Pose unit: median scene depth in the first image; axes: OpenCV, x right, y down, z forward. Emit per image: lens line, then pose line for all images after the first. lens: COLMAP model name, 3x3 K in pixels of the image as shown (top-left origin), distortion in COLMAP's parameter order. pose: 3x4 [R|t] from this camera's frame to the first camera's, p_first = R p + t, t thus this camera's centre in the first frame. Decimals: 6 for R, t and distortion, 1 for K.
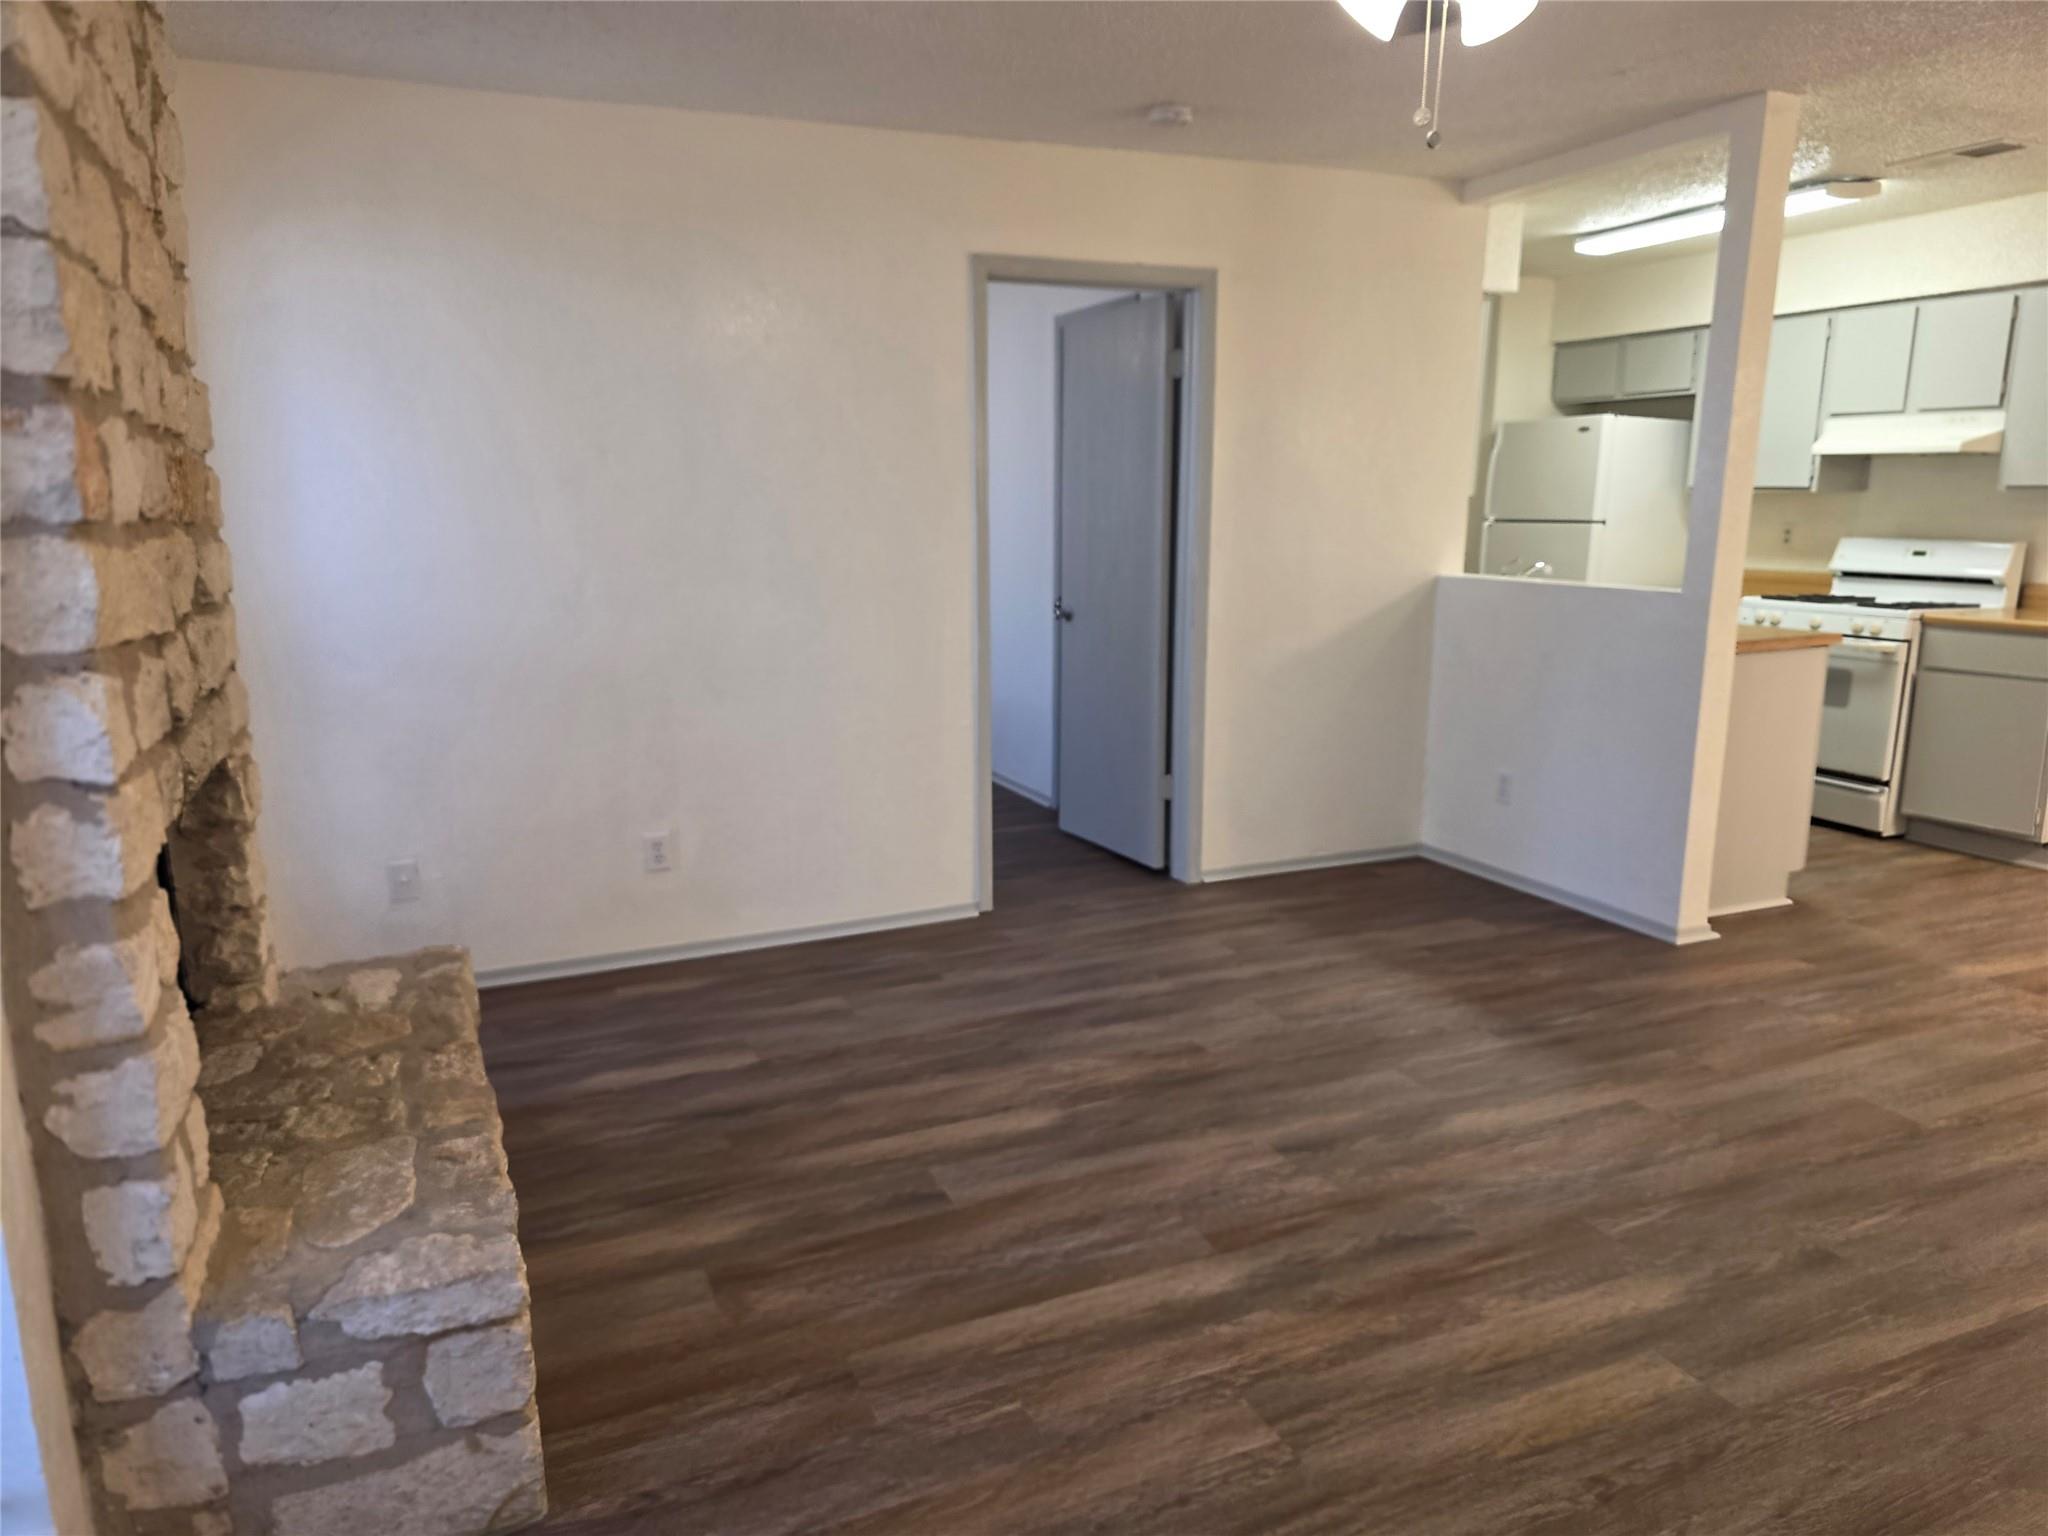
lens RADIAL K [[1379.4, 0, 1032.7], [0, 1379.4, 762.6], [0, 0, 1]] dist [0.036050, -0.030017]
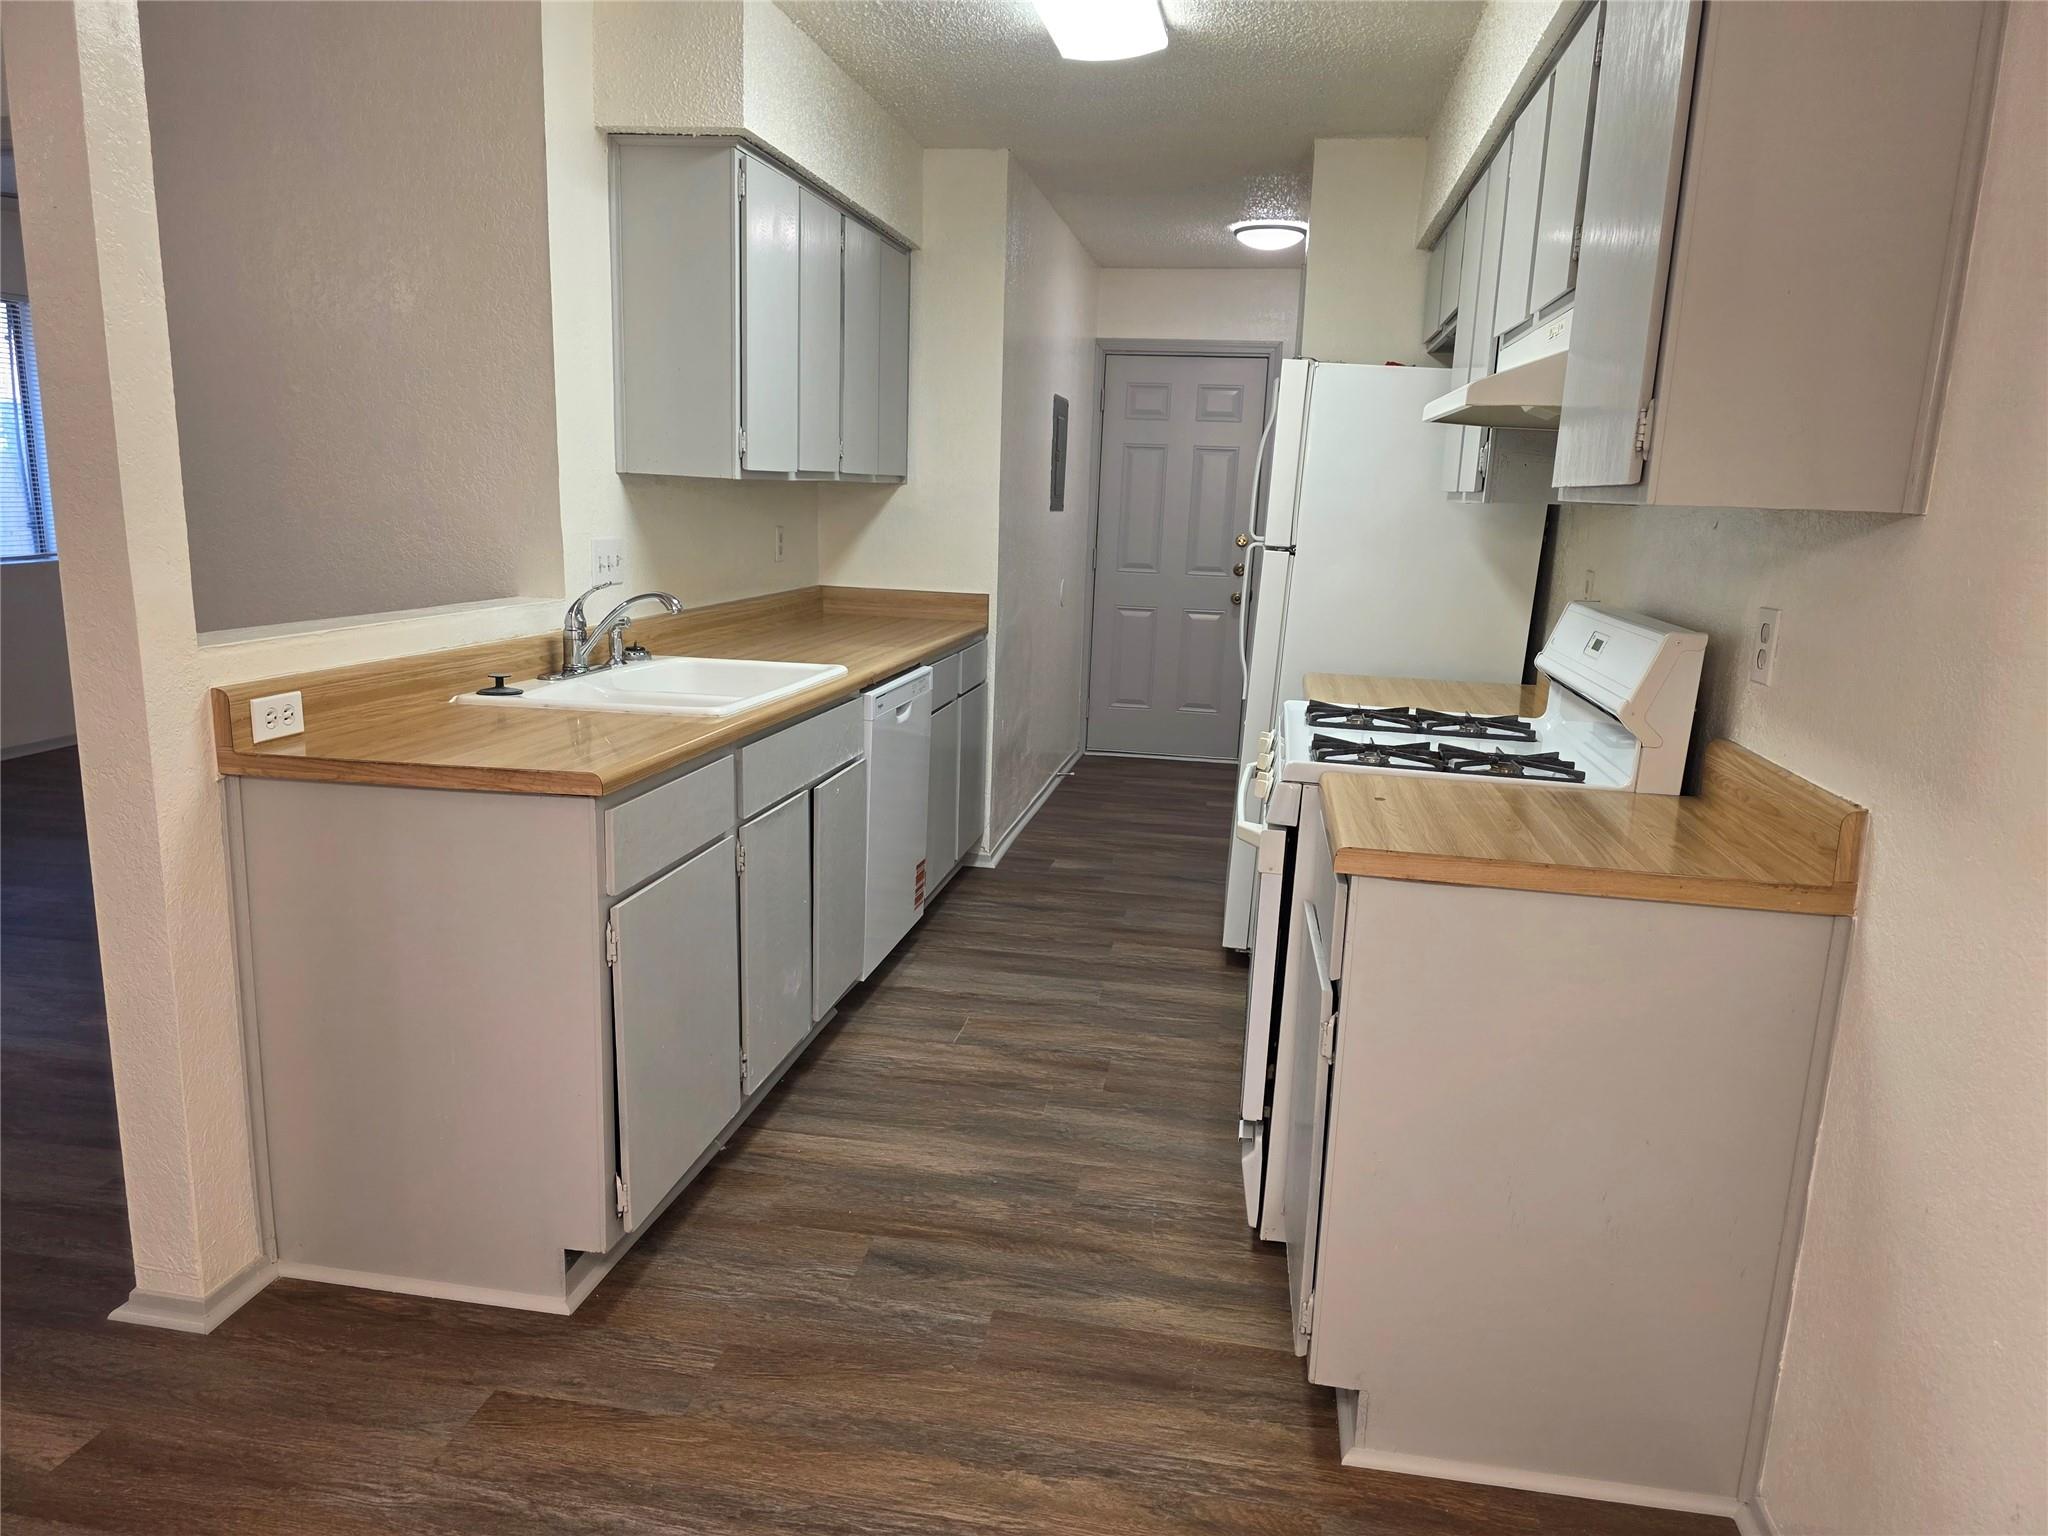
lens RADIAL K [[1379.4, 0, 1026.1], [0, 1379.4, 765.9], [0, 0, 1]] dist [0.036050, -0.030017]
pose [[0.831540, 0.134553, -0.538922, 1.456453], [-0.135695, 0.990029, 0.037808, -0.199150], [0.538636, 0.041691, 0.841507, 1.083454]]
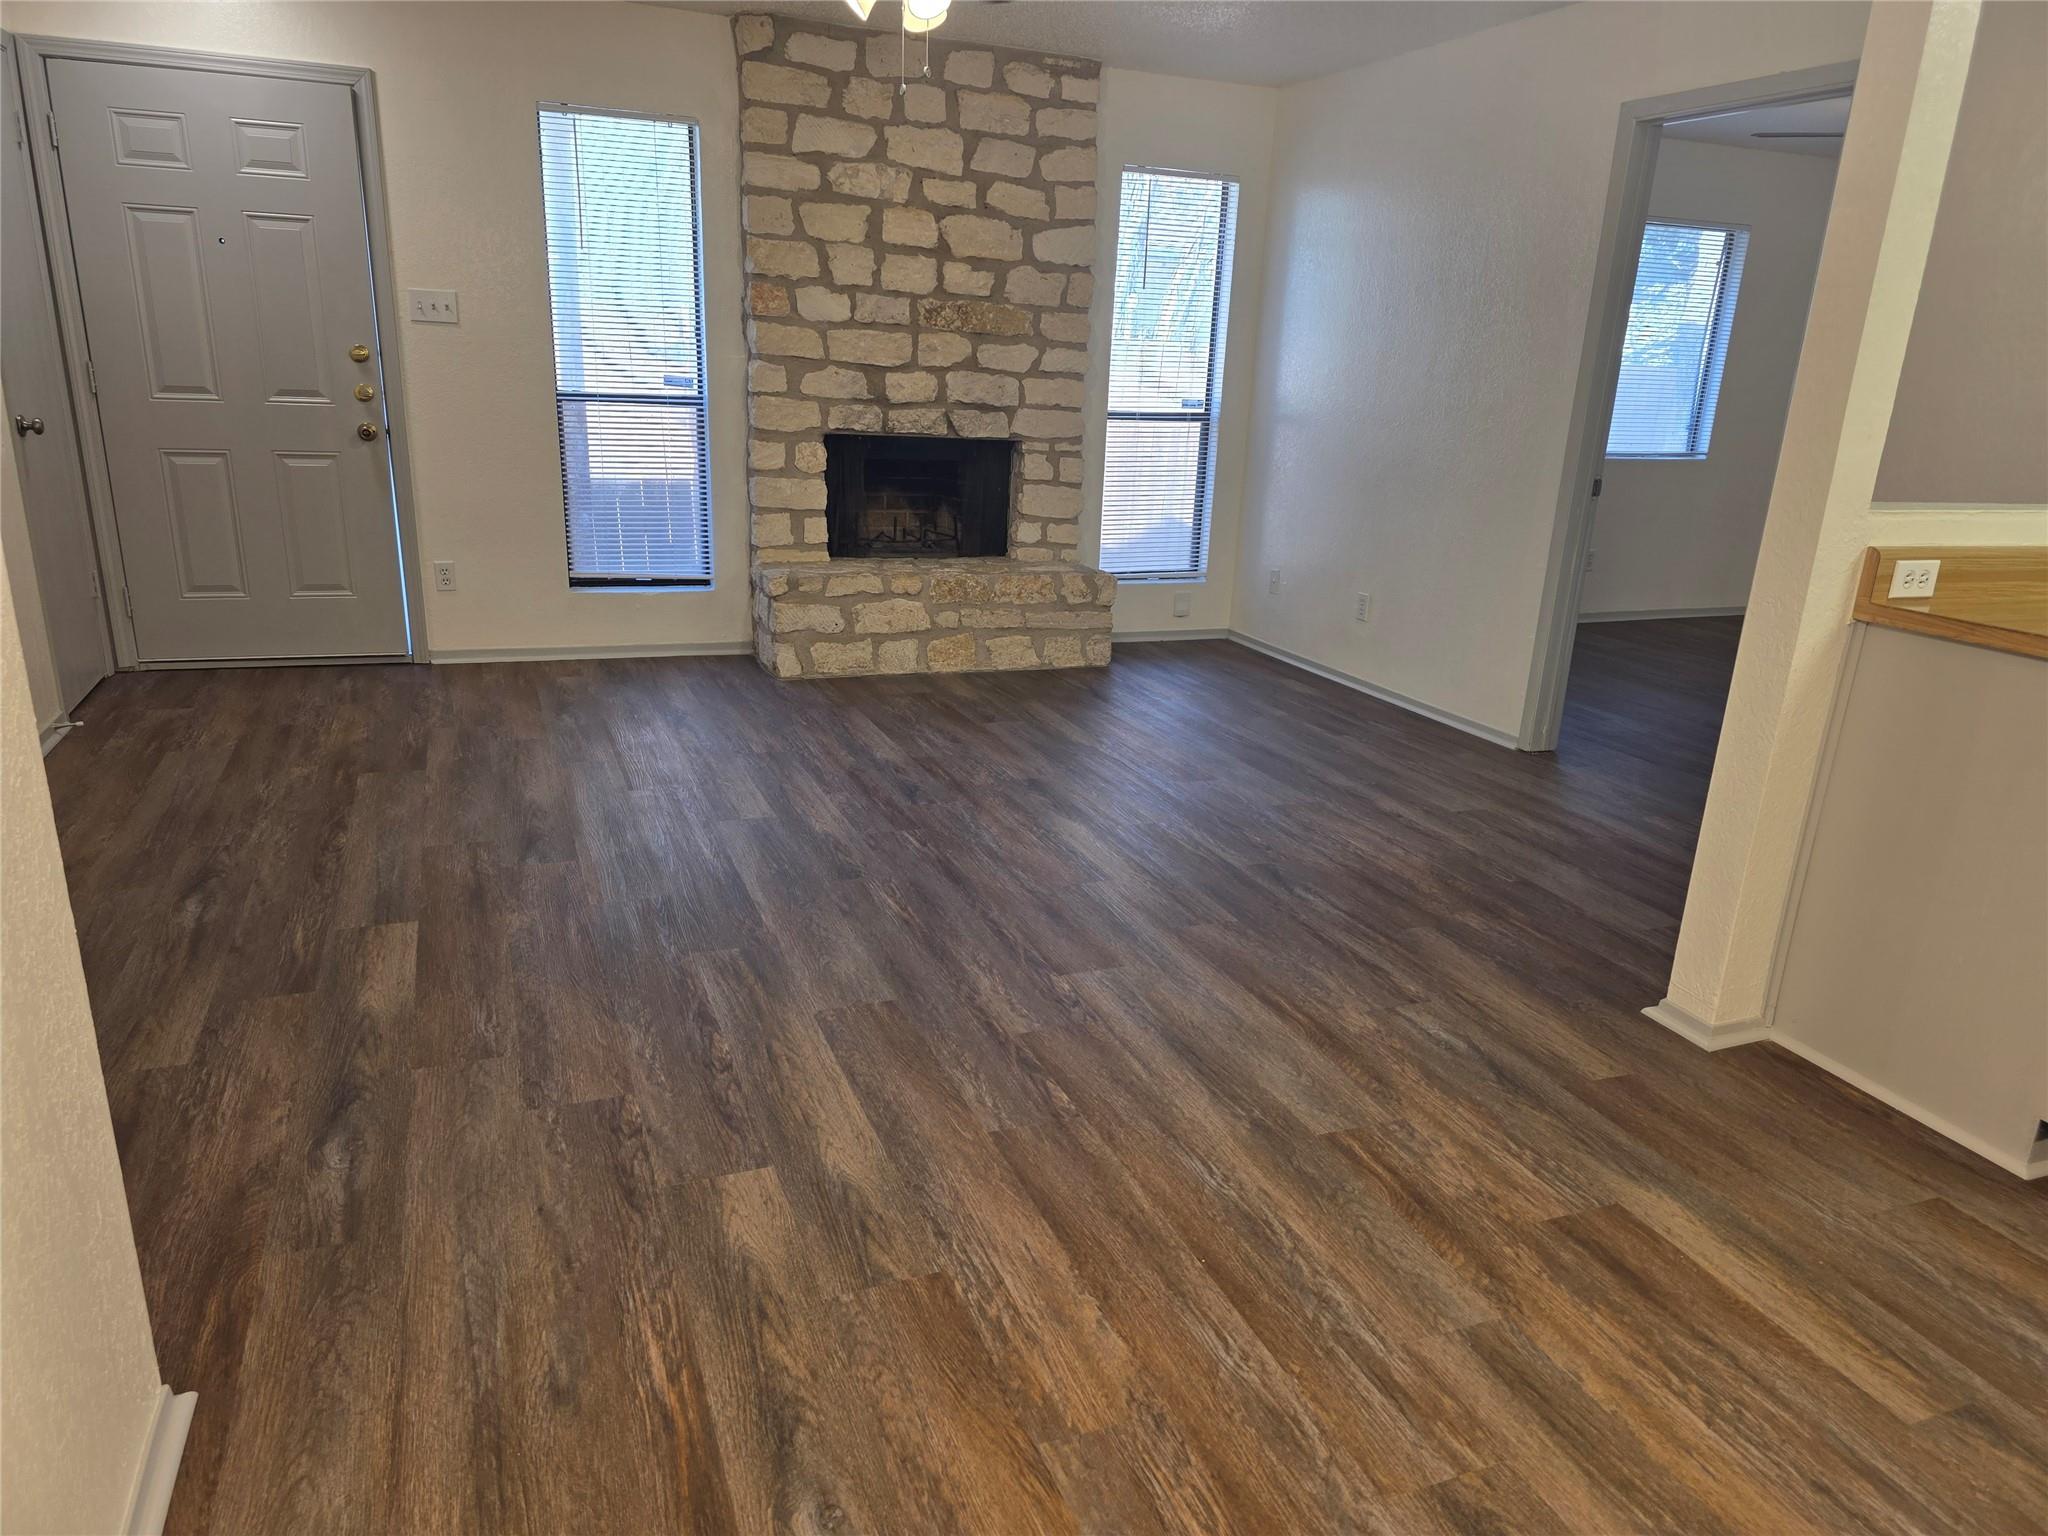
lens RADIAL K [[1379.4, 0, 1036.8], [0, 1379.4, 782.1], [0, 0, 1]] dist [0.036050, -0.030017]
pose [[-0.031975, 0.298173, -0.953976, 1.595217], [-0.237888, 0.924765, 0.297017, -0.154113], [0.970766, 0.236437, 0.041363, 0.960643]]
